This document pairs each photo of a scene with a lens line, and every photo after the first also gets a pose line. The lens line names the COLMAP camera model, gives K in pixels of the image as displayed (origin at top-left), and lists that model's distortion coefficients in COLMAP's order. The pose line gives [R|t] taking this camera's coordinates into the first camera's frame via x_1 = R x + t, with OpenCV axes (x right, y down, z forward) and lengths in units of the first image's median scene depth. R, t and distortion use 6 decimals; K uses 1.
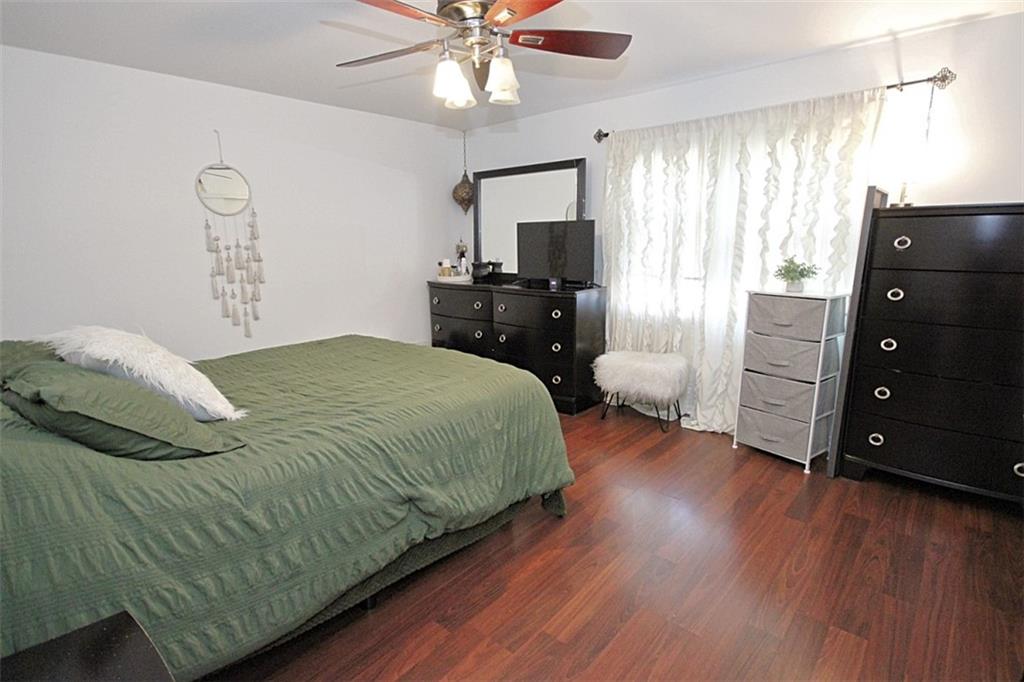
lens RADIAL K [[494.8, 0, 522.2], [0, 494.8, 338.9], [0, 0, 1]] dist [0.002934, -0.000091]
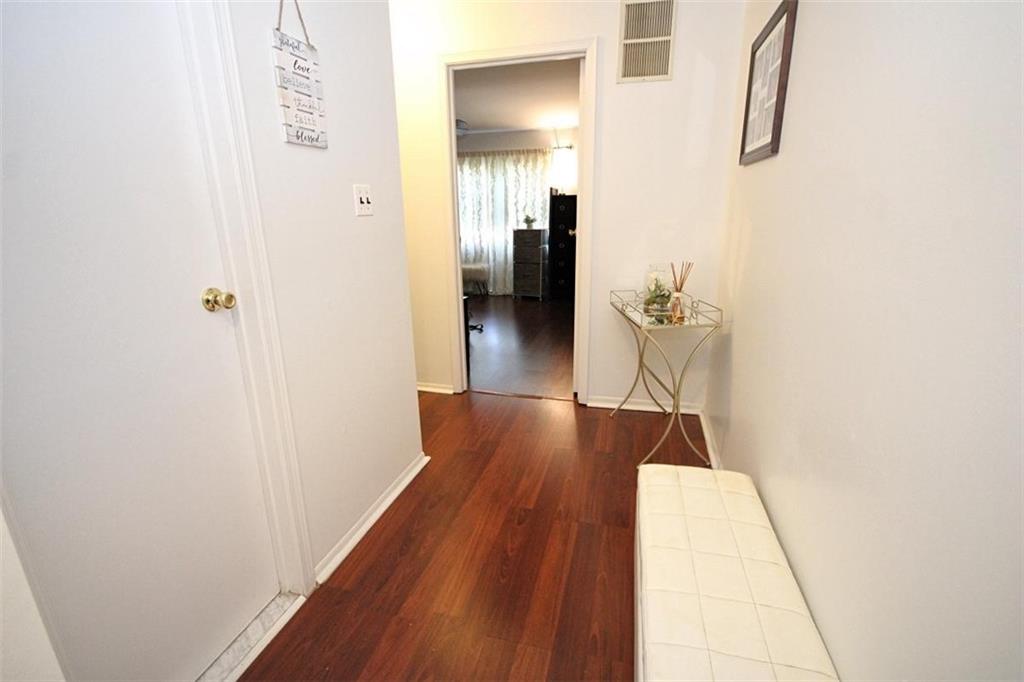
lens RADIAL K [[494.8, 0, 522.2], [0, 494.8, 338.9], [0, 0, 1]] dist [0.002934, -0.000091]
pose [[0.890245, -0.121325, 0.439027, -0.533372], [0.092814, 0.991969, 0.085926, 0.196690], [-0.445926, -0.035748, 0.894356, -1.016662]]
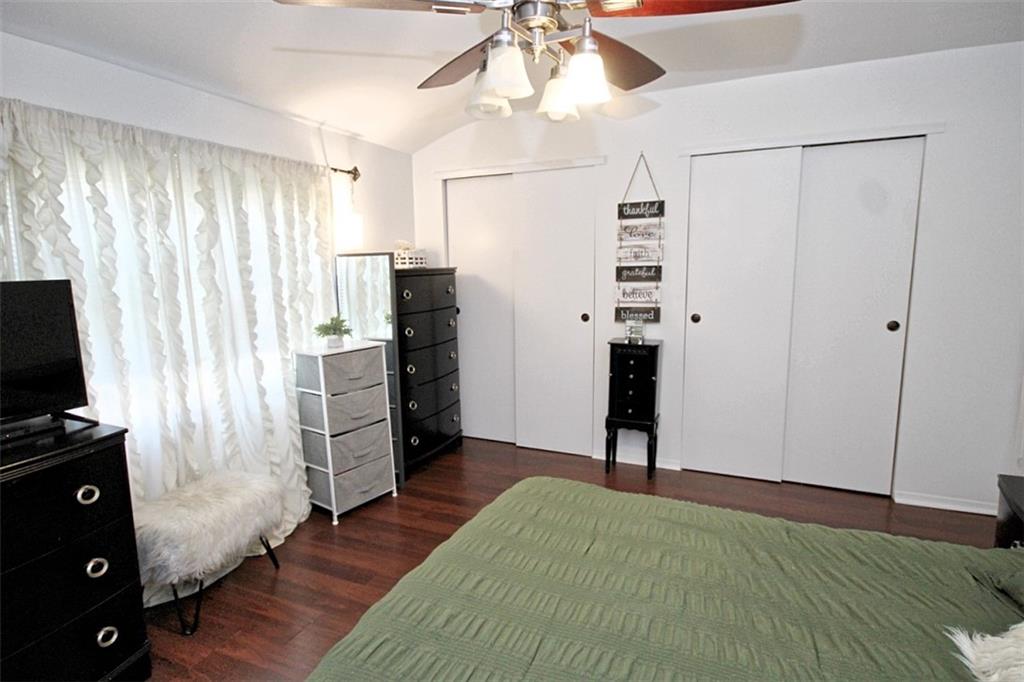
lens RADIAL K [[494.8, 0, 522.2], [0, 494.8, 338.9], [0, 0, 1]] dist [0.002934, -0.000091]
pose [[-0.273422, -0.128522, 0.953269, -0.449703], [0.206164, 0.960173, 0.188586, -0.191134], [-0.939541, 0.248093, -0.236036, 0.745264]]
